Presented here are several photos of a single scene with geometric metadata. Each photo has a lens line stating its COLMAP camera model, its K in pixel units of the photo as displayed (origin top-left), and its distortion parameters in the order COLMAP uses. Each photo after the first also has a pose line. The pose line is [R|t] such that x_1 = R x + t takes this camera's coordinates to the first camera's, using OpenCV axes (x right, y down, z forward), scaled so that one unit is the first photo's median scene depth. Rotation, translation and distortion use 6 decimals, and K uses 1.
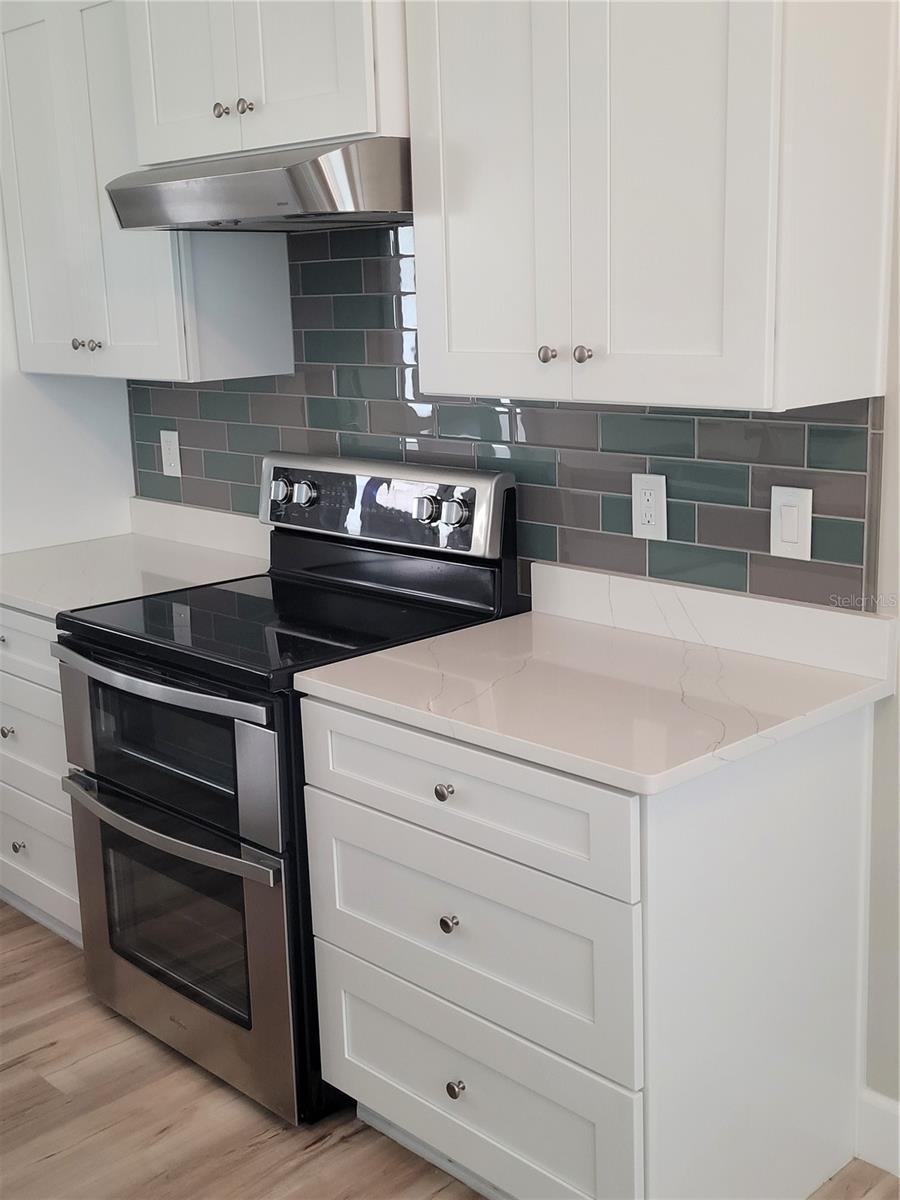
lens RADIAL K [[1391.6, 0, 477.3], [0, 1391.6, 580.7], [0, 0, 1]] dist [0.023761, 0.030430]
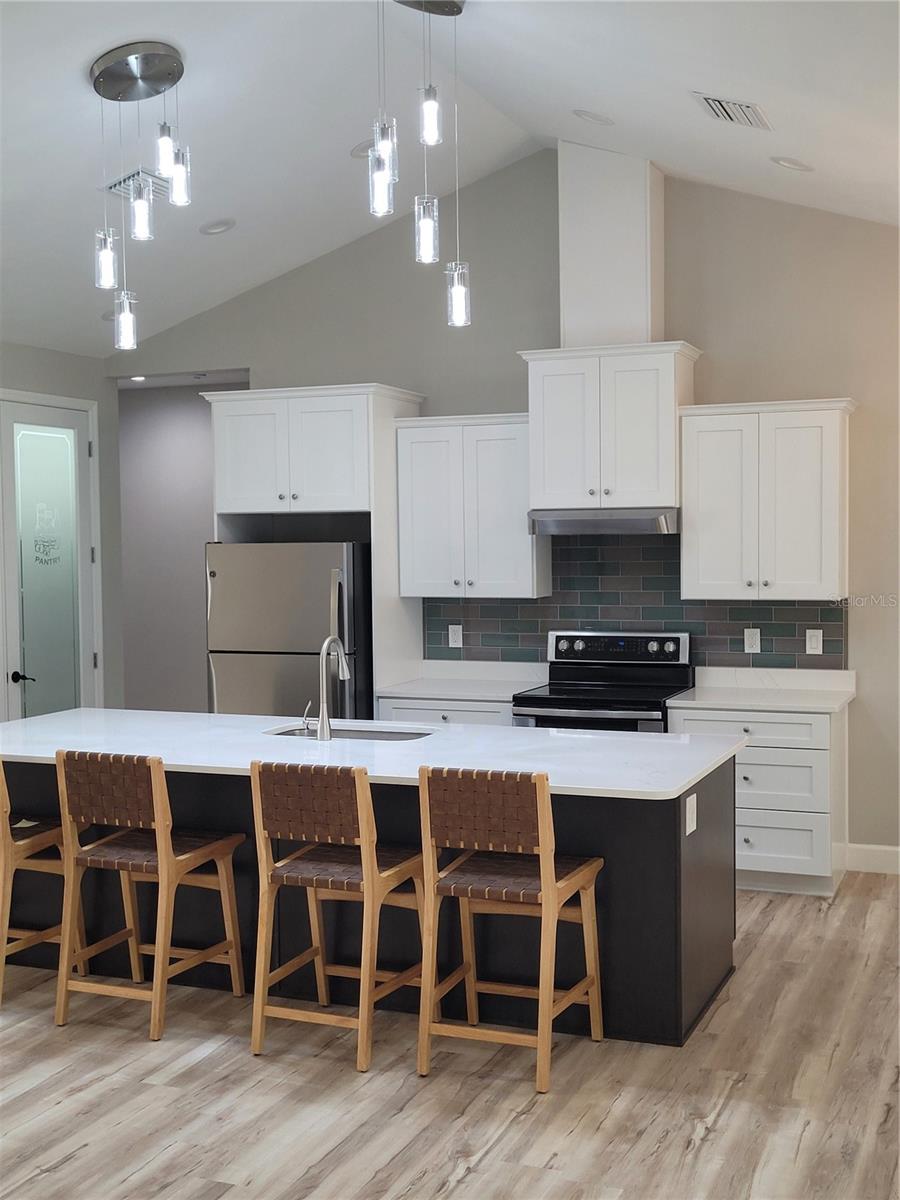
lens RADIAL K [[1398.1, 0, 469.9], [0, 1398.1, 605.0], [0, 0, 1]] dist [0.038897, 0.007105]
pose [[0.915259, -0.001664, 0.402863, -1.452554], [0.068358, 0.986132, -0.151229, 0.248322], [-0.397025, 0.165953, 0.902680, -1.231026]]
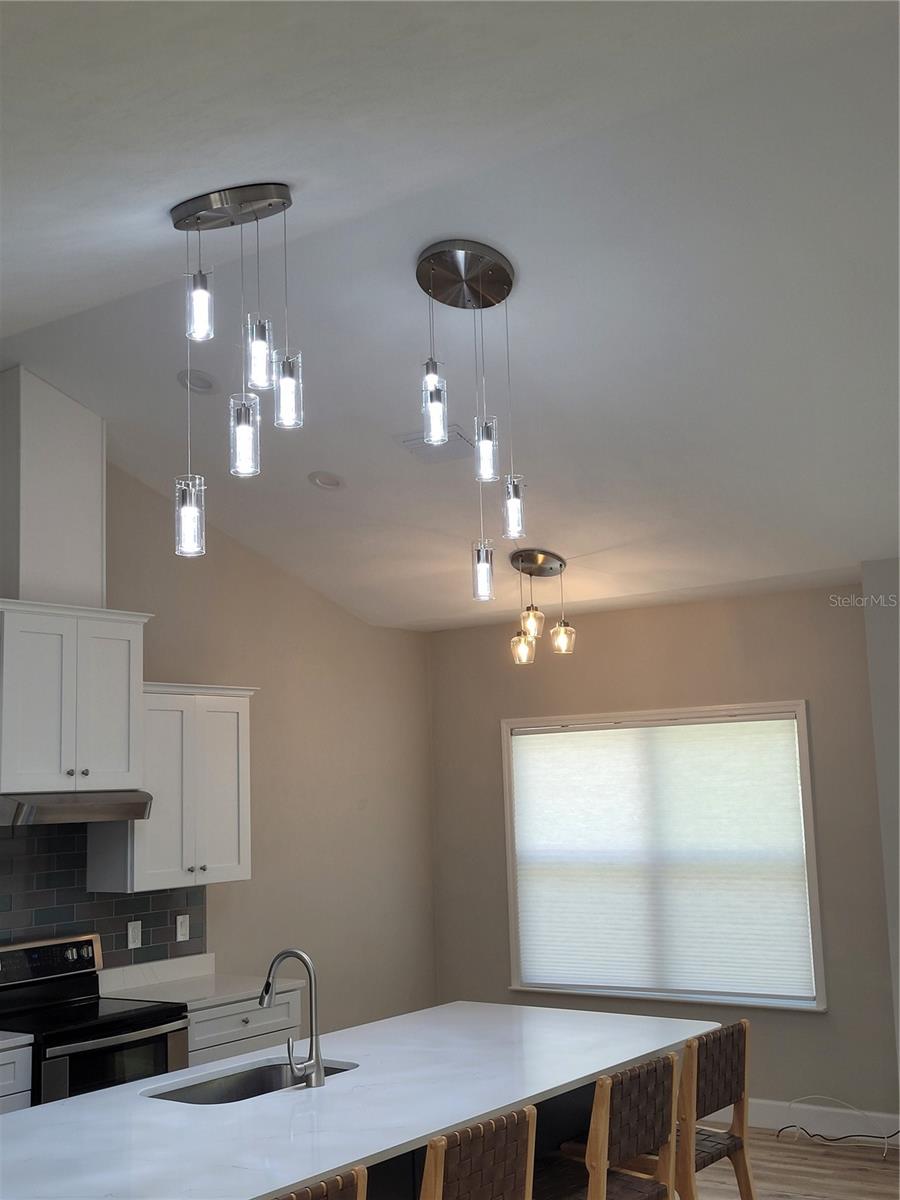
lens RADIAL K [[1394.3, 0, 460.6], [0, 1394.3, 597.6], [0, 0, 1]] dist [0.076762, -0.016553]
pose [[-0.163357, 0.165624, 0.972565, -2.523648], [0.239635, 0.962946, -0.123735, -0.183224], [-0.957021, 0.212848, -0.196993, 0.795955]]
